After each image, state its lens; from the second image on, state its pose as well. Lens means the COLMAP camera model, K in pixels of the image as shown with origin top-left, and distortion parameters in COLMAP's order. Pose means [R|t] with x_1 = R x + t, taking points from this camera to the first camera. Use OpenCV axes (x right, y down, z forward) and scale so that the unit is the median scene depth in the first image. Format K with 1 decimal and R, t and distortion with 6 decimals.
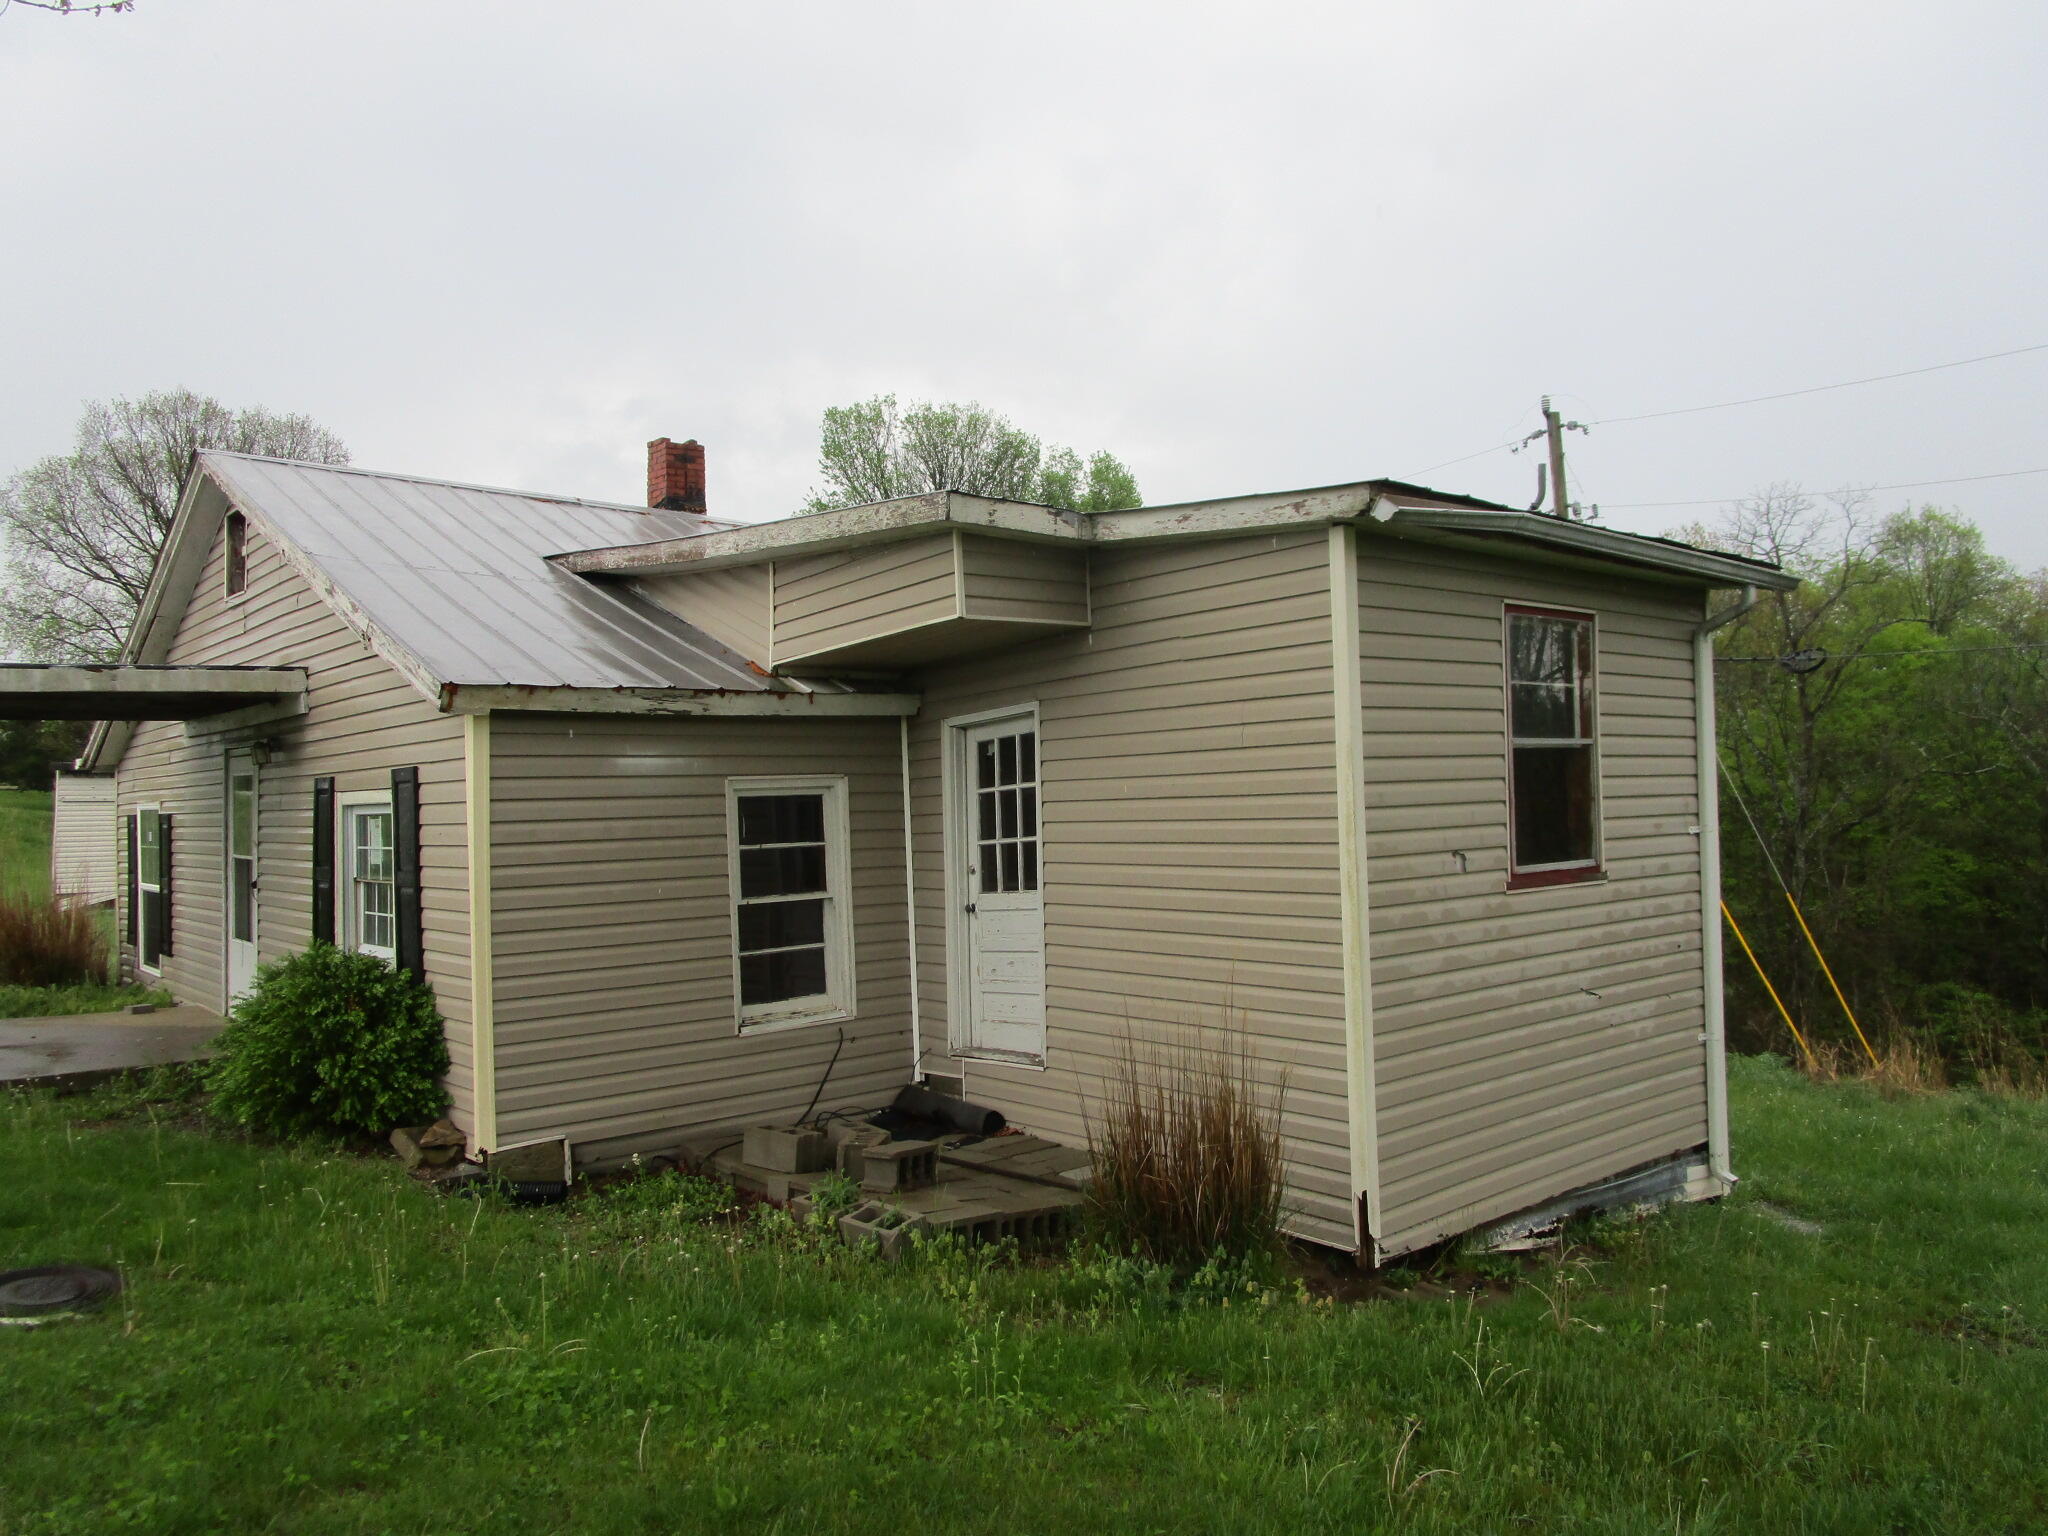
lens RADIAL K [[1469.7, 0, 1024.0], [0, 1469.7, 768.0], [0, 0, 1]] dist [-0.039140, 0.019579]
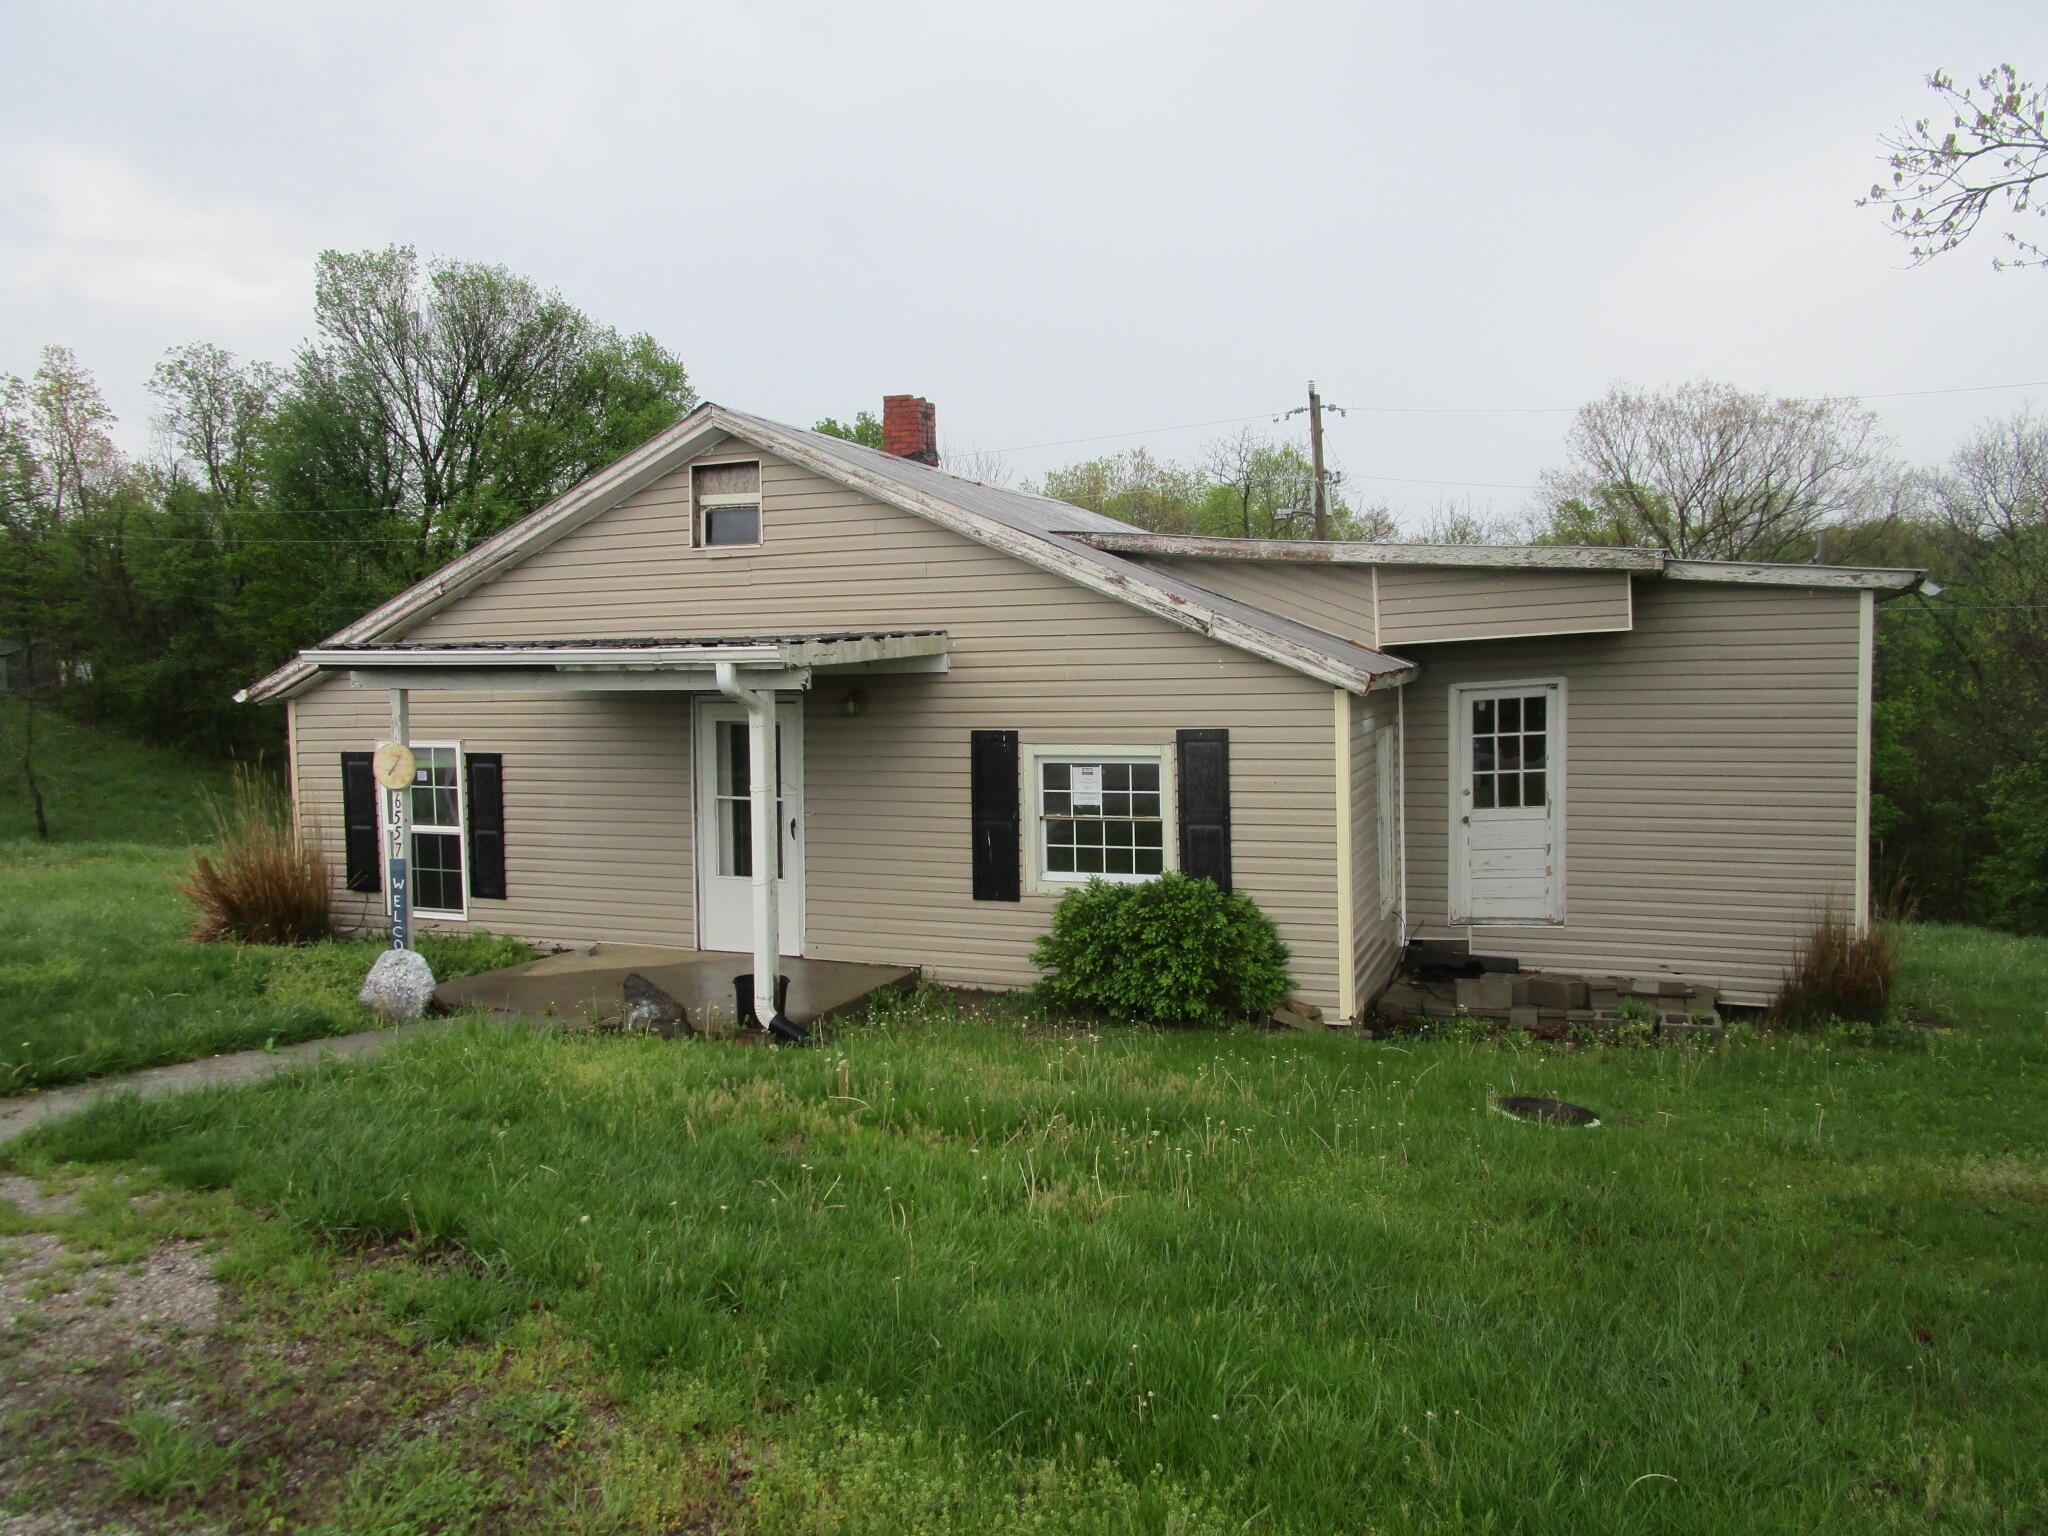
lens RADIAL K [[1469.7, 0, 1024.0], [0, 1469.7, 768.0], [0, 0, 1]] dist [-0.039140, 0.019579]
pose [[0.886589, -0.026999, 0.461769, -1.046613], [-0.013430, 0.996372, 0.084041, -0.064884], [-0.462363, -0.080711, 0.883010, -0.035710]]
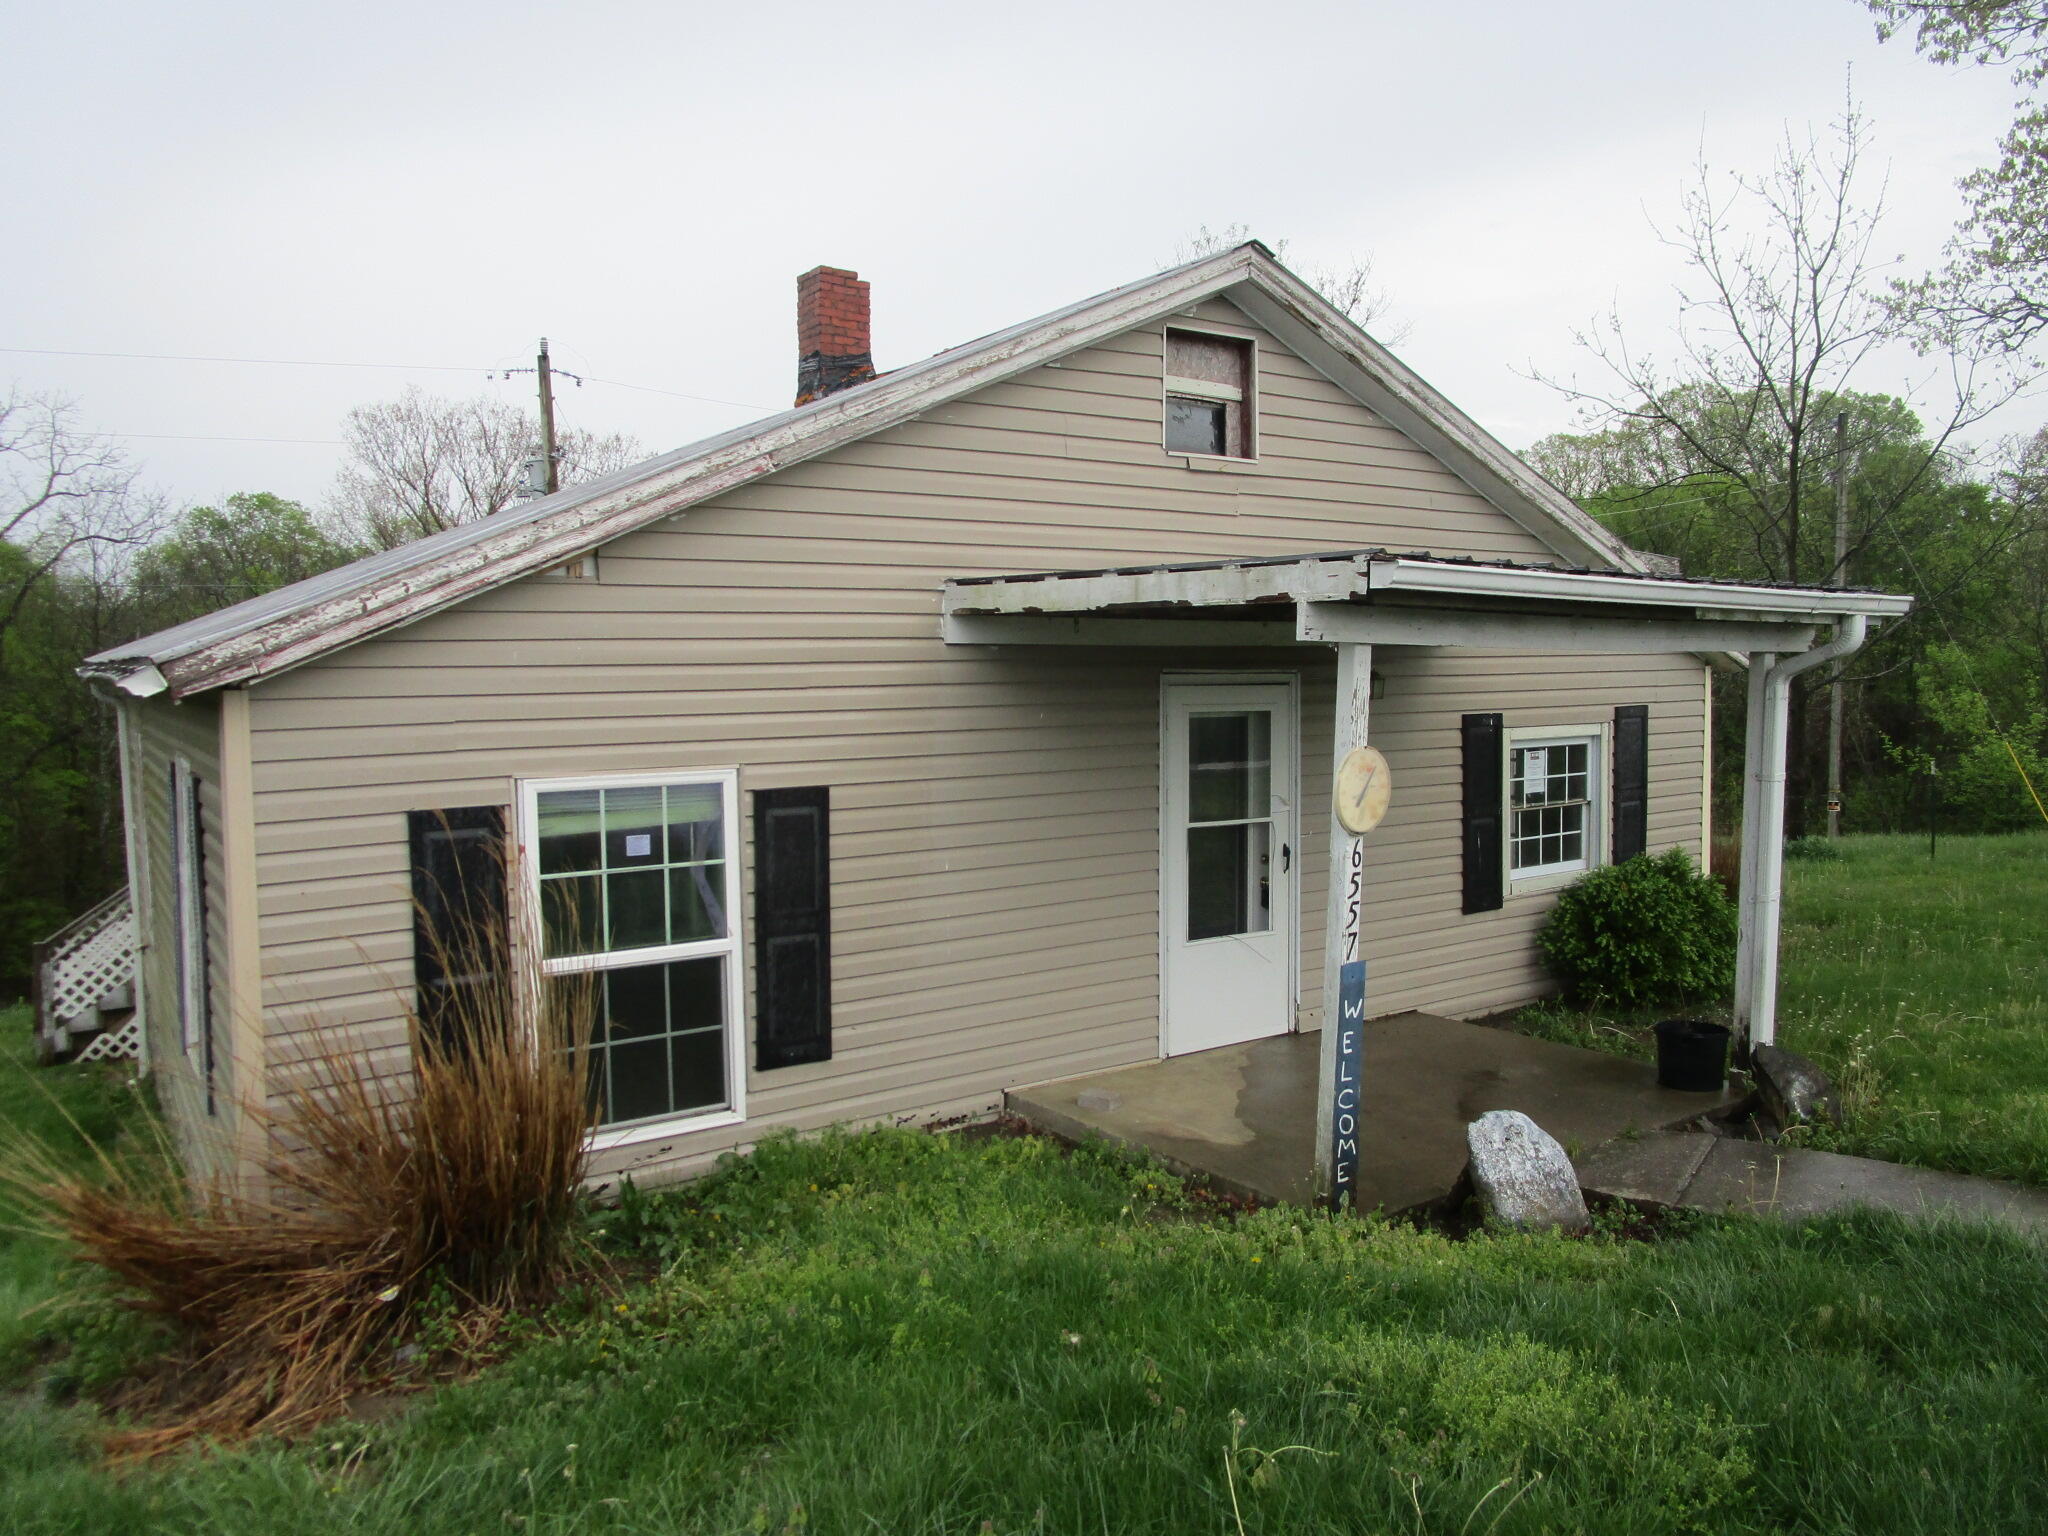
lens RADIAL K [[1454.3, 0, 972.1], [0, 1454.3, 768.8], [0, 0, 1]] dist [-0.032445, 0.001129]
pose [[0.126314, -0.051392, 0.990658, -1.576275], [-0.016665, 0.998406, 0.053919, -0.003386], [-0.991850, -0.023320, 0.125256, 1.286914]]
